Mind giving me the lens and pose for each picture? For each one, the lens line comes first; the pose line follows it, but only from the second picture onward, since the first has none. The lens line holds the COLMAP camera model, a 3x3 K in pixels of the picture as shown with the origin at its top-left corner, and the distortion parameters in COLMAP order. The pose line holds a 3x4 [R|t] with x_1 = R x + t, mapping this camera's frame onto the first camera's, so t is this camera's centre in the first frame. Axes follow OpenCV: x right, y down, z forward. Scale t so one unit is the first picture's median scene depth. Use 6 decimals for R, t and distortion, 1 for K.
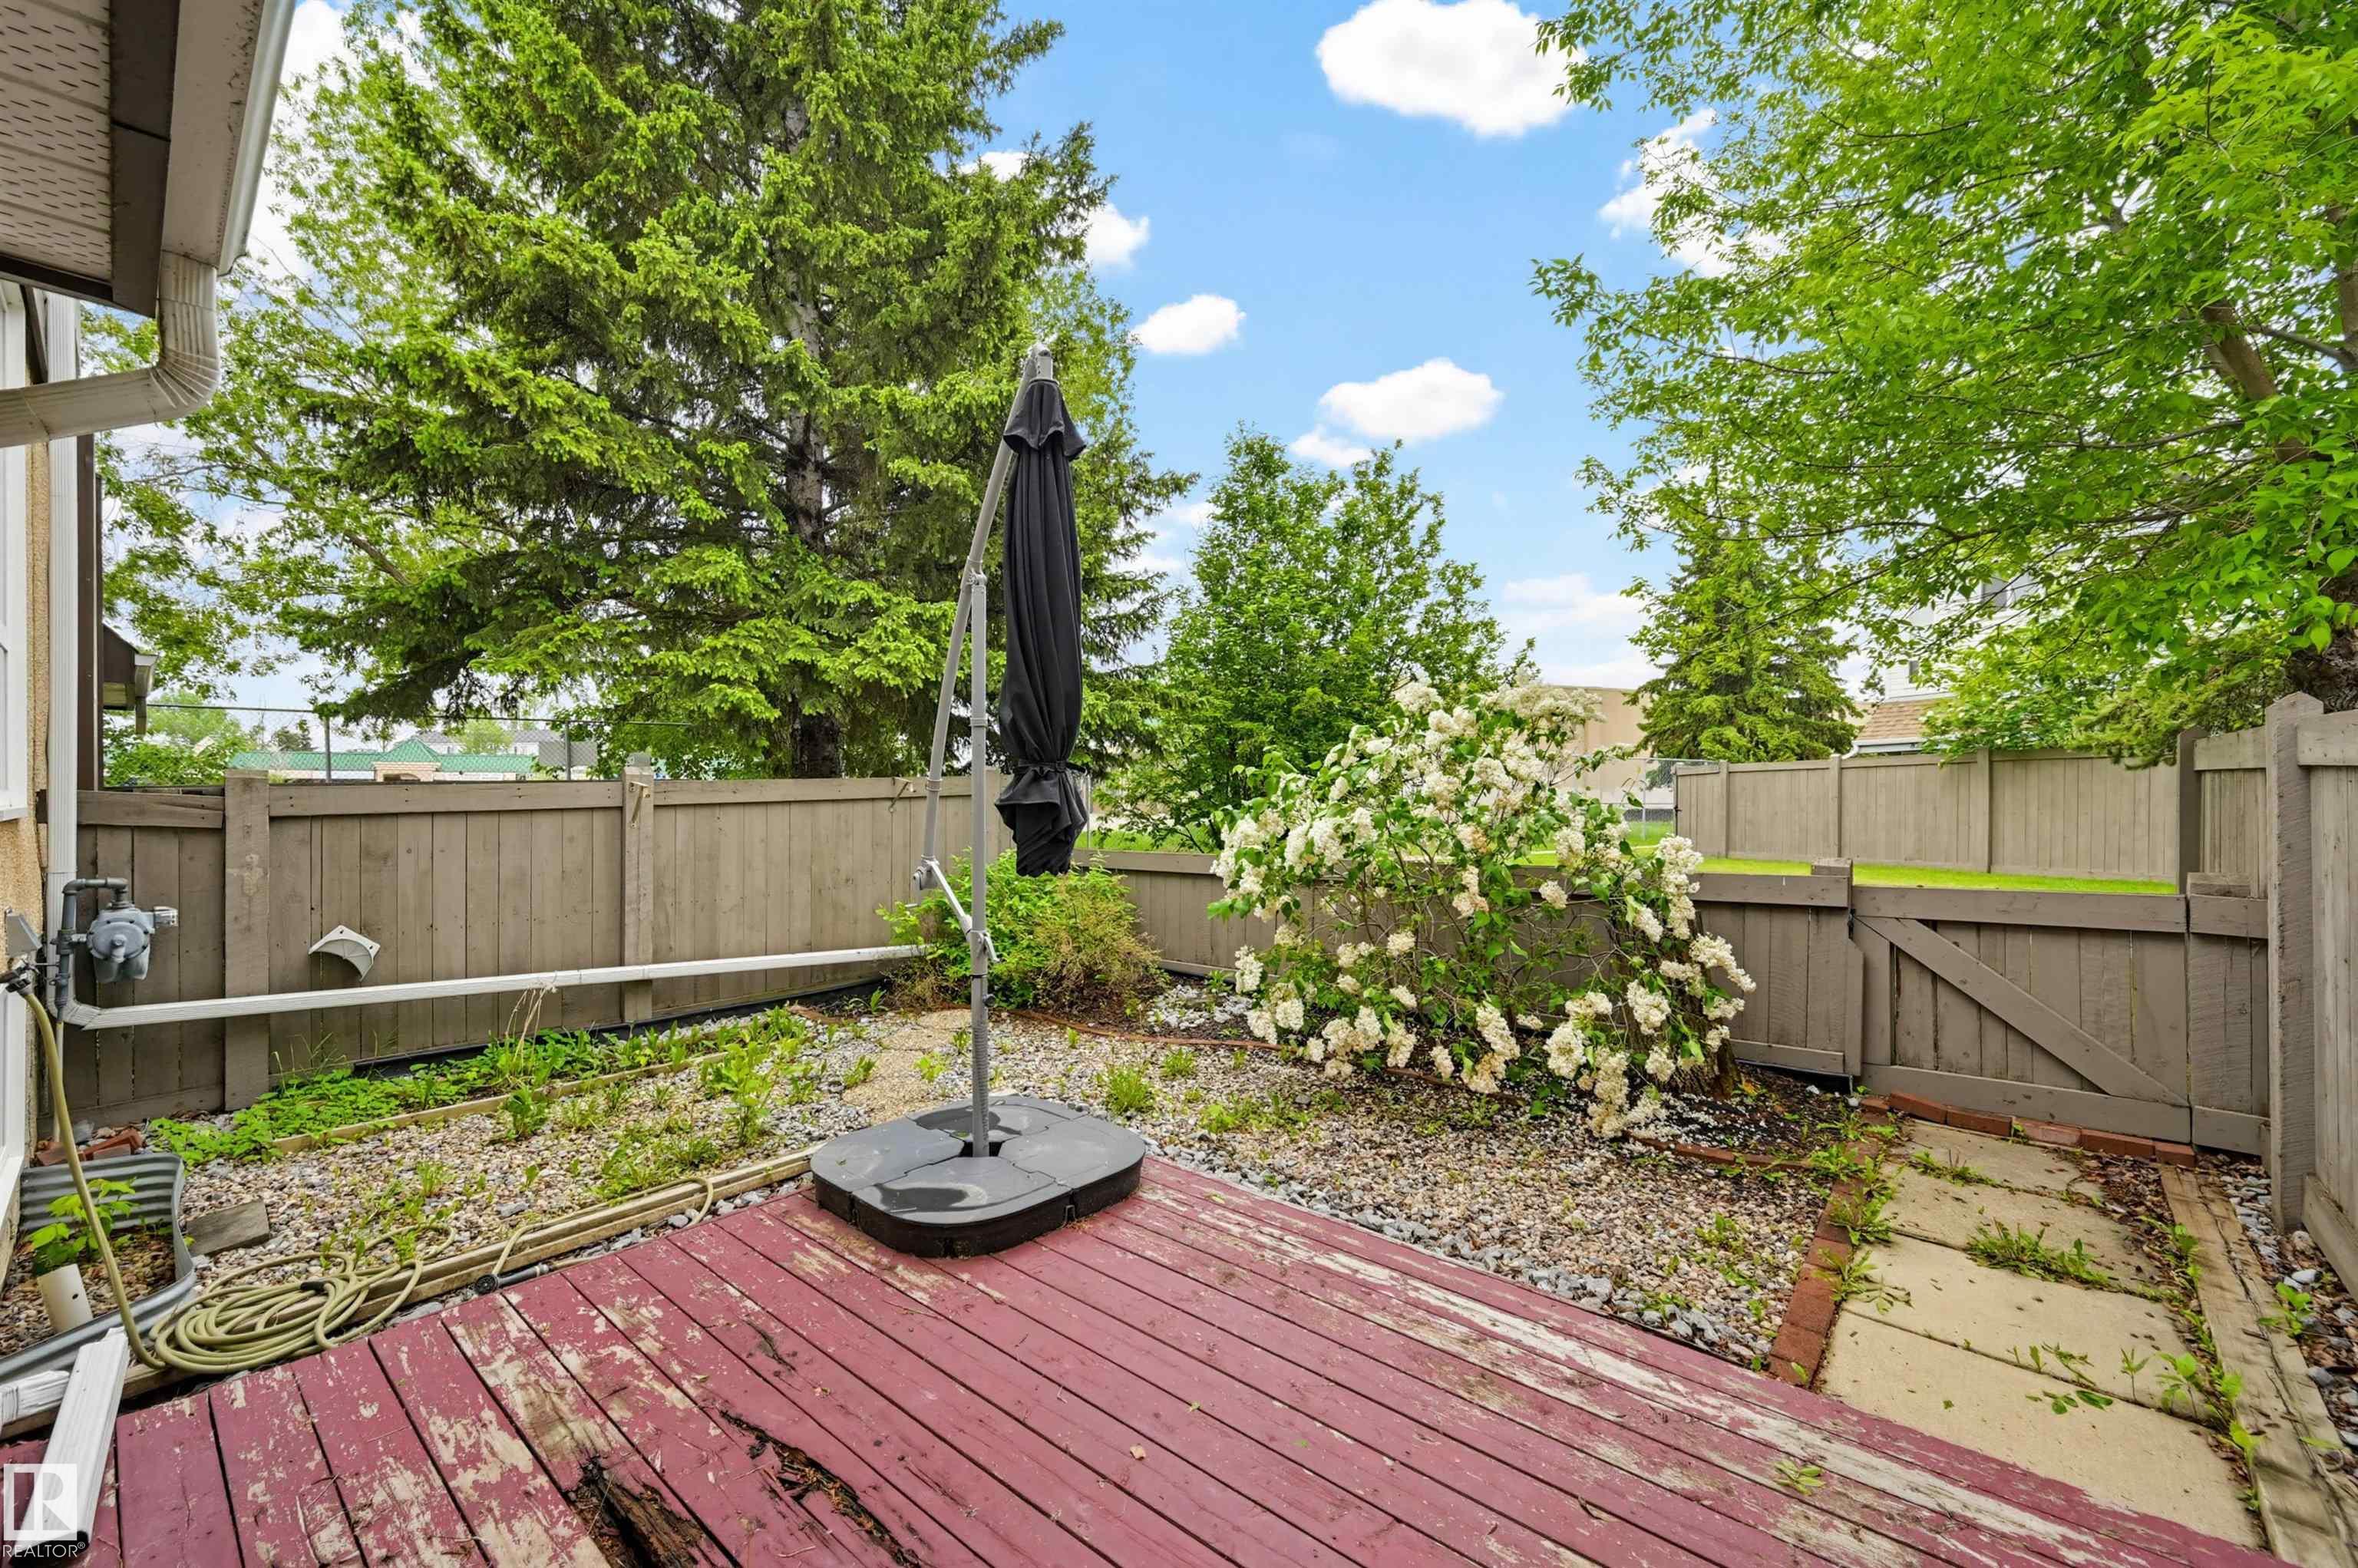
lens RADIAL K [[978.2, 0, 1179.0], [0, 978.2, 784.0], [0, 0, 1]] dist [-0.001235, -0.000193]
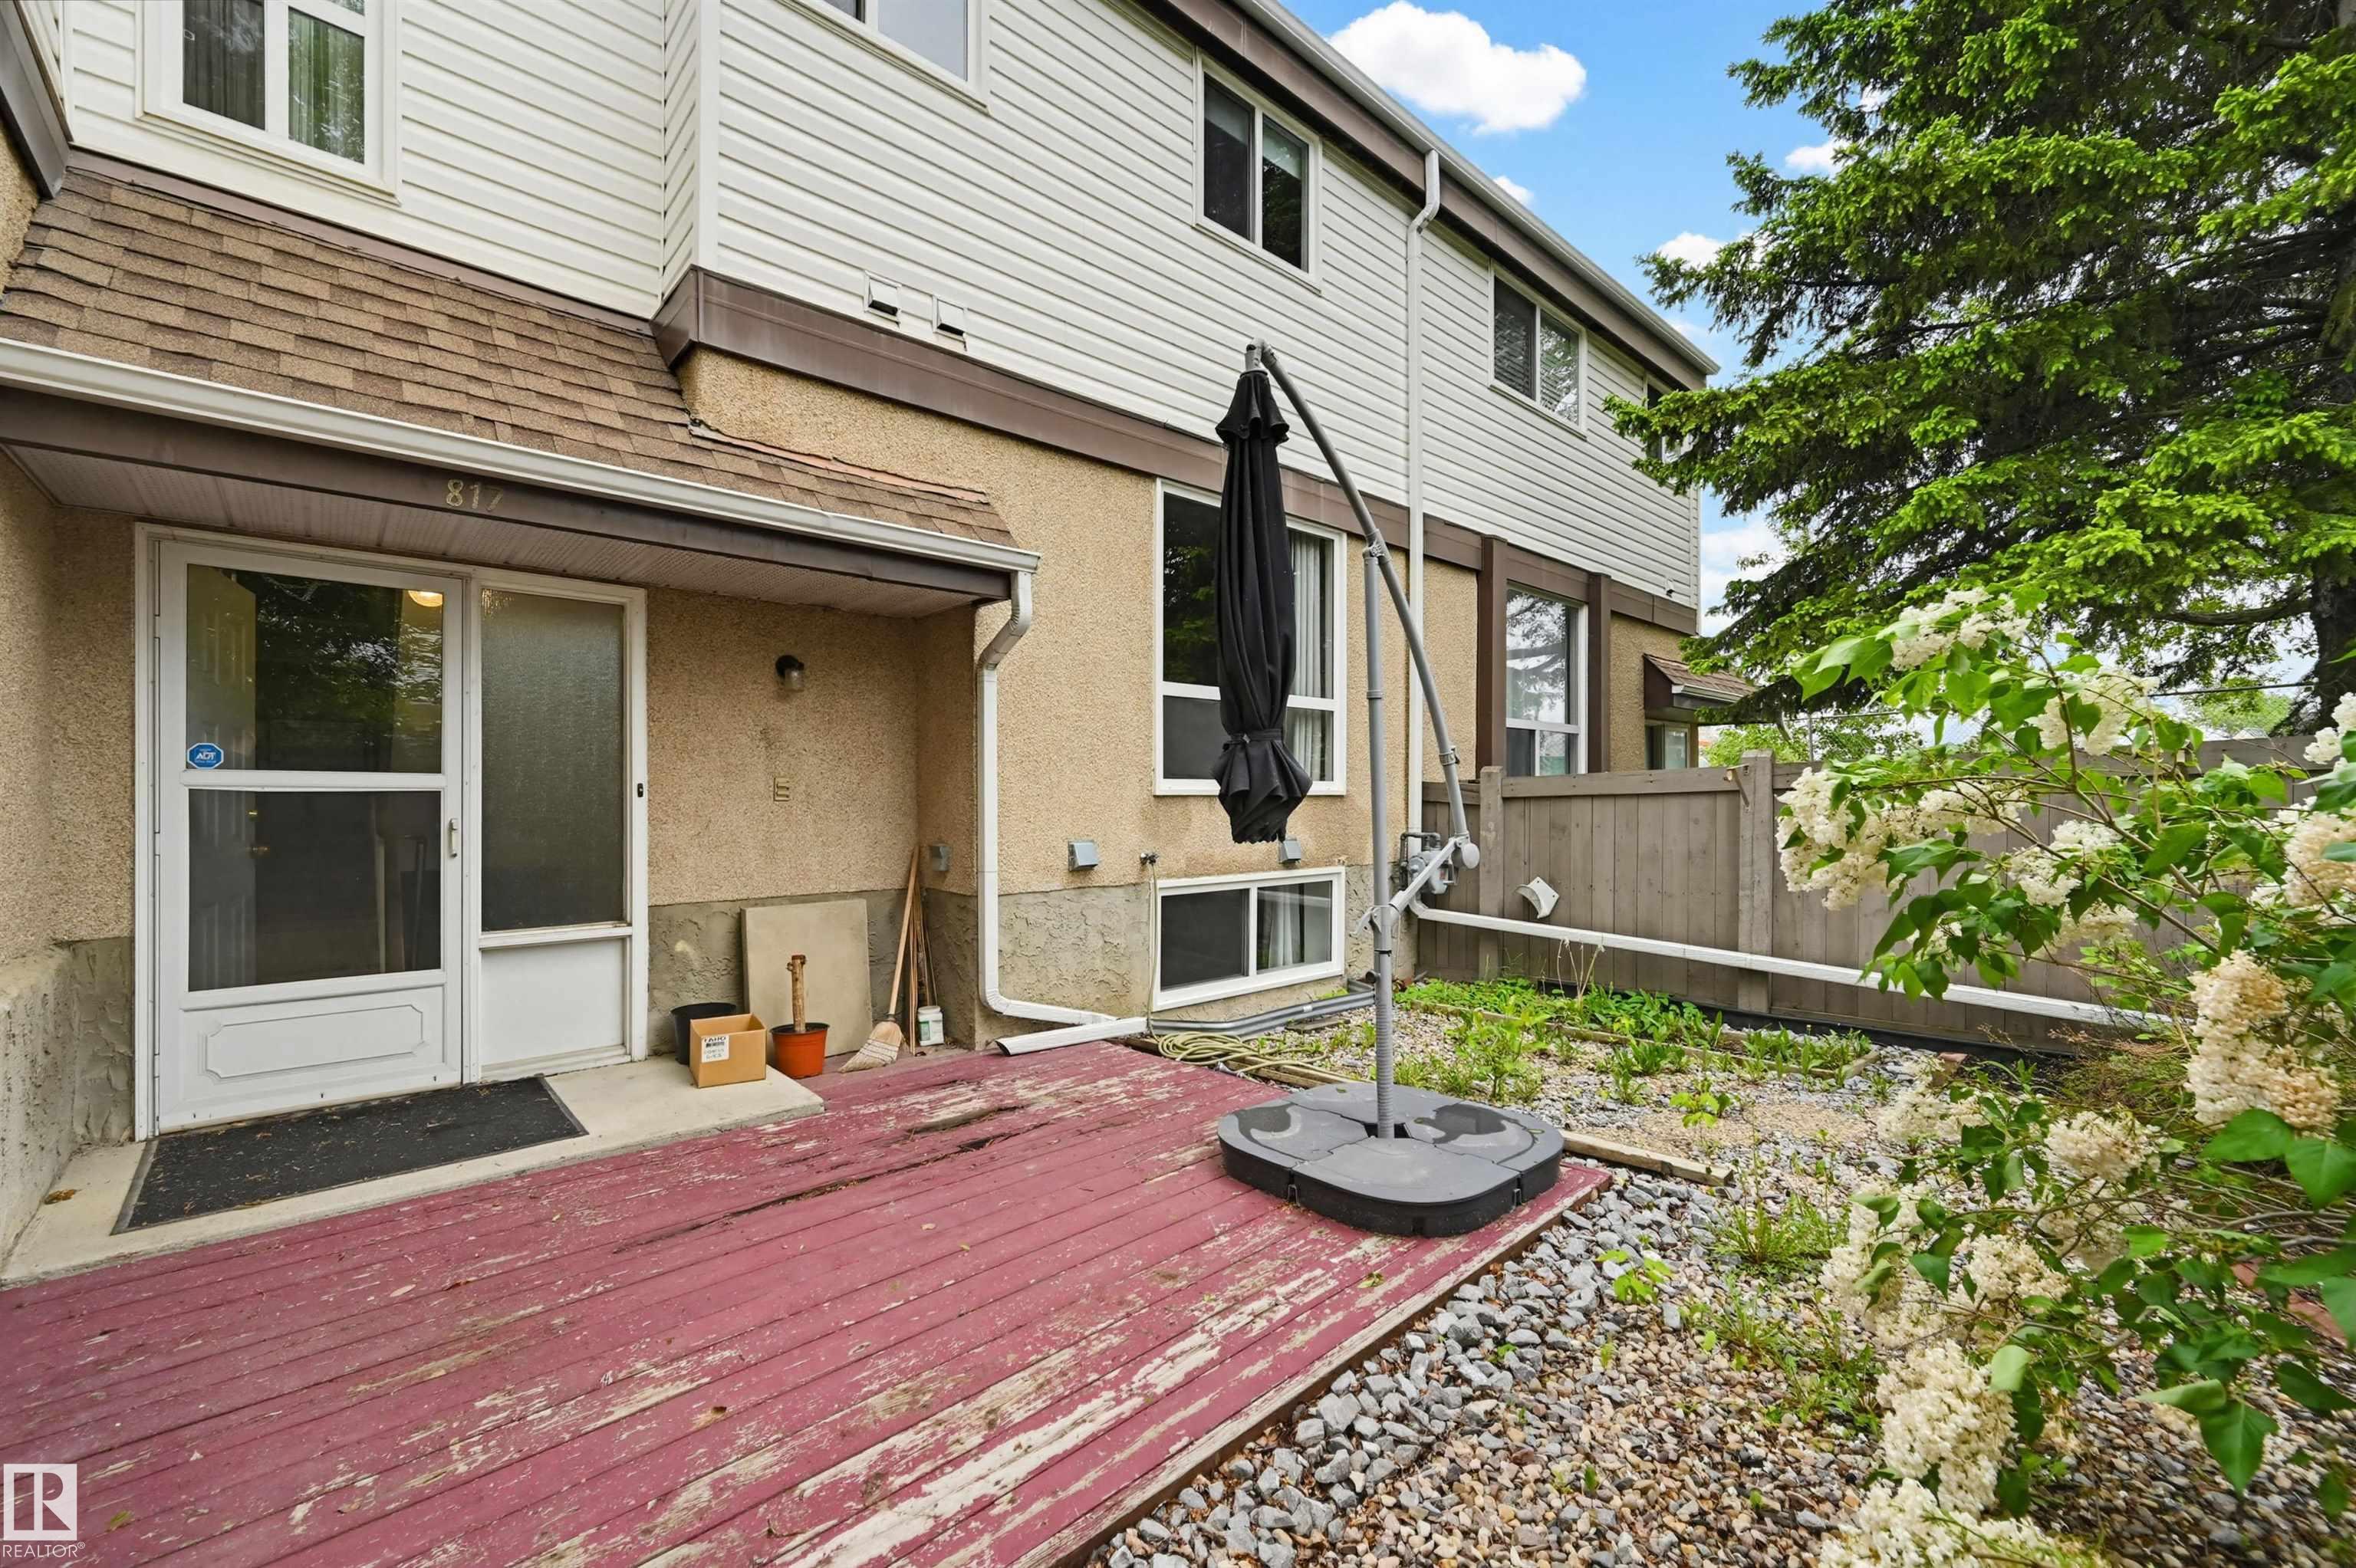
lens RADIAL K [[955.9, 0, 1160.5], [0, 955.9, 789.0], [0, 0, 1]] dist [-0.000962, -0.000329]
pose [[-0.103885, -0.007476, -0.994561, 0.880420], [0.014769, 0.999850, -0.009058, 0.040328], [0.994480, -0.015630, -0.103759, 0.997008]]
